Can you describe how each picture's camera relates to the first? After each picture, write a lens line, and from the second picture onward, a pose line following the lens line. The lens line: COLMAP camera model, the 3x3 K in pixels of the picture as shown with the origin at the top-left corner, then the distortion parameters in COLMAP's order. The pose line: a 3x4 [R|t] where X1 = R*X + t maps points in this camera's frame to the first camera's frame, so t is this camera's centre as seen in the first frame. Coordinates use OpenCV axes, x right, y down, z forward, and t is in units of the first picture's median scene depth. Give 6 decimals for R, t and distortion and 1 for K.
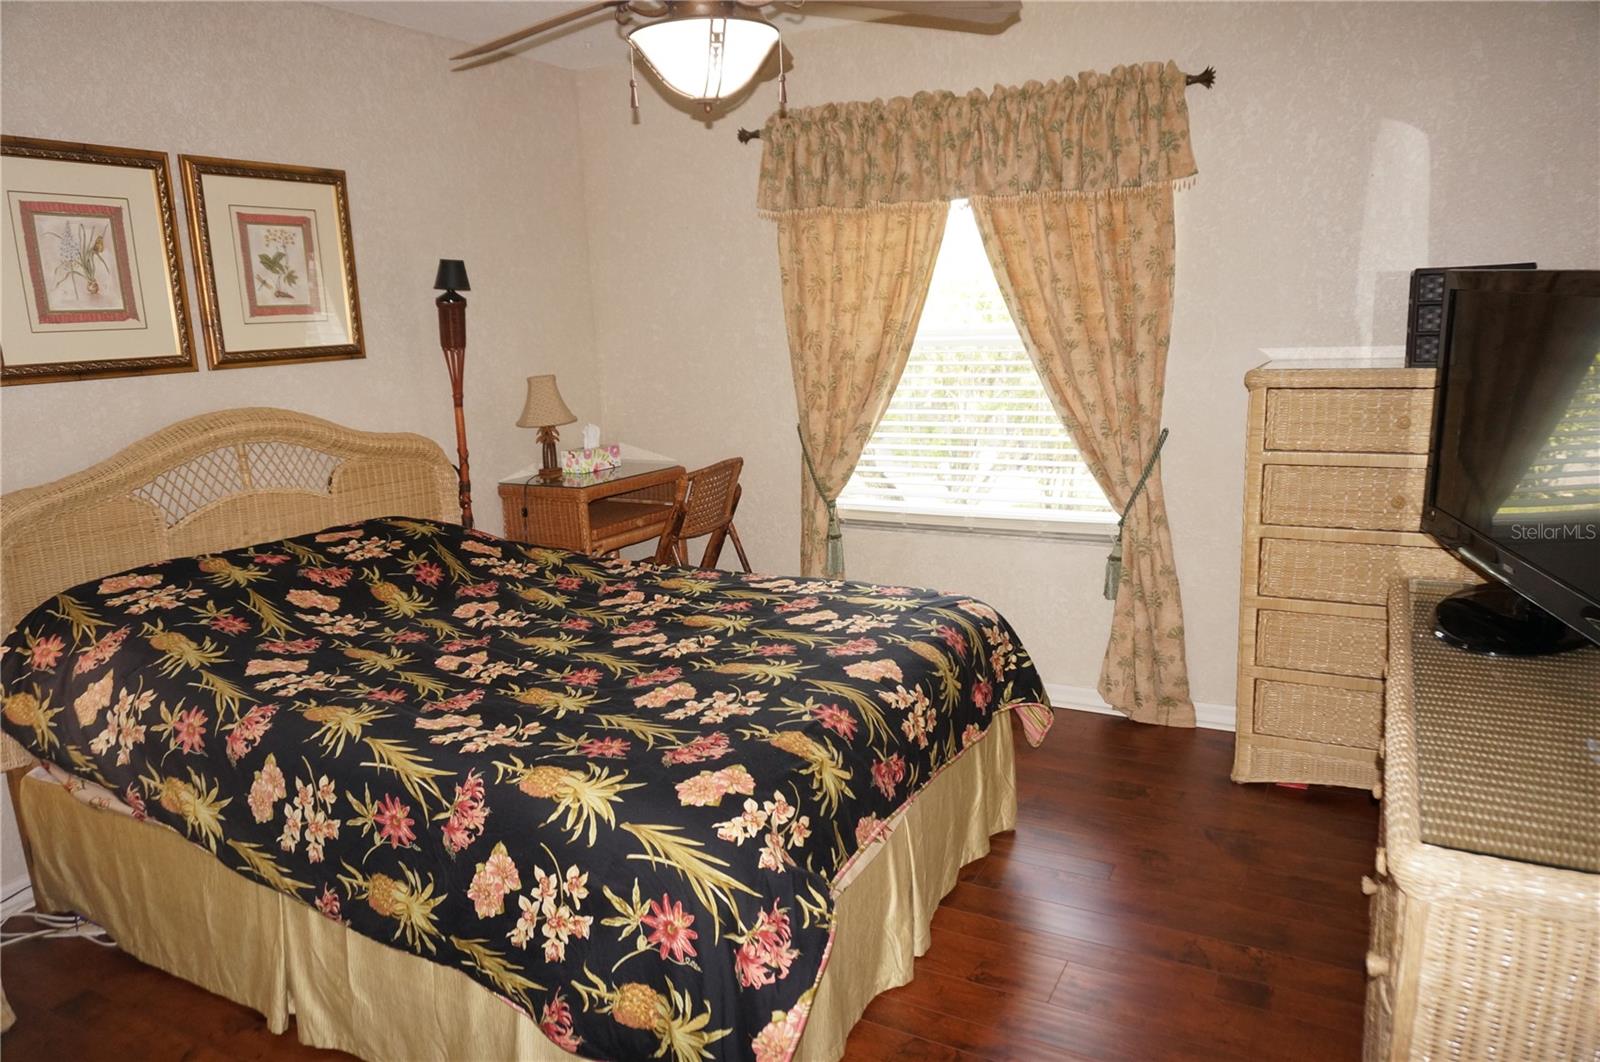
lens RADIAL K [[1065.8, 0, 800.0], [0, 1065.8, 531.0], [0, 0, 1]] dist [-0.017139, 0.001431]
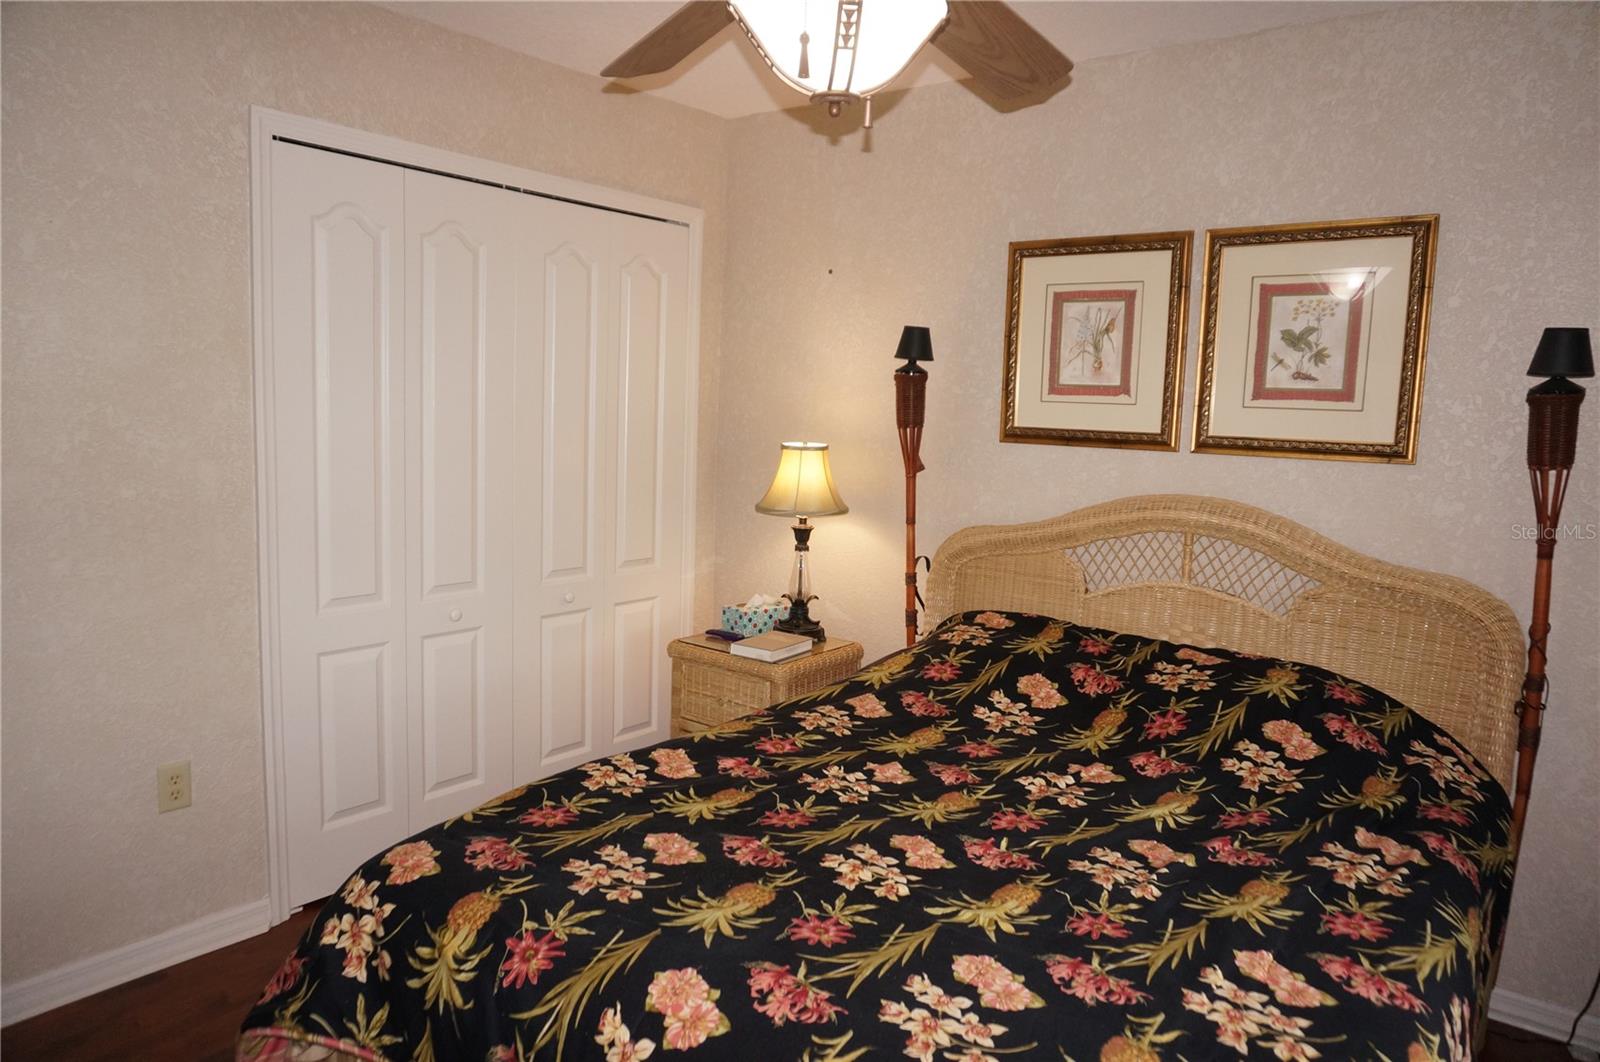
lens RADIAL K [[1088.1, 0, 800.2], [0, 1088.1, 505.3], [0, 0, 1]] dist [-0.000778, 0.001815]
pose [[-0.166614, 0.117596, -0.978985, 0.499359], [-0.237465, 0.958854, 0.155593, -0.192985], [0.957000, 0.258399, -0.131834, 0.890452]]
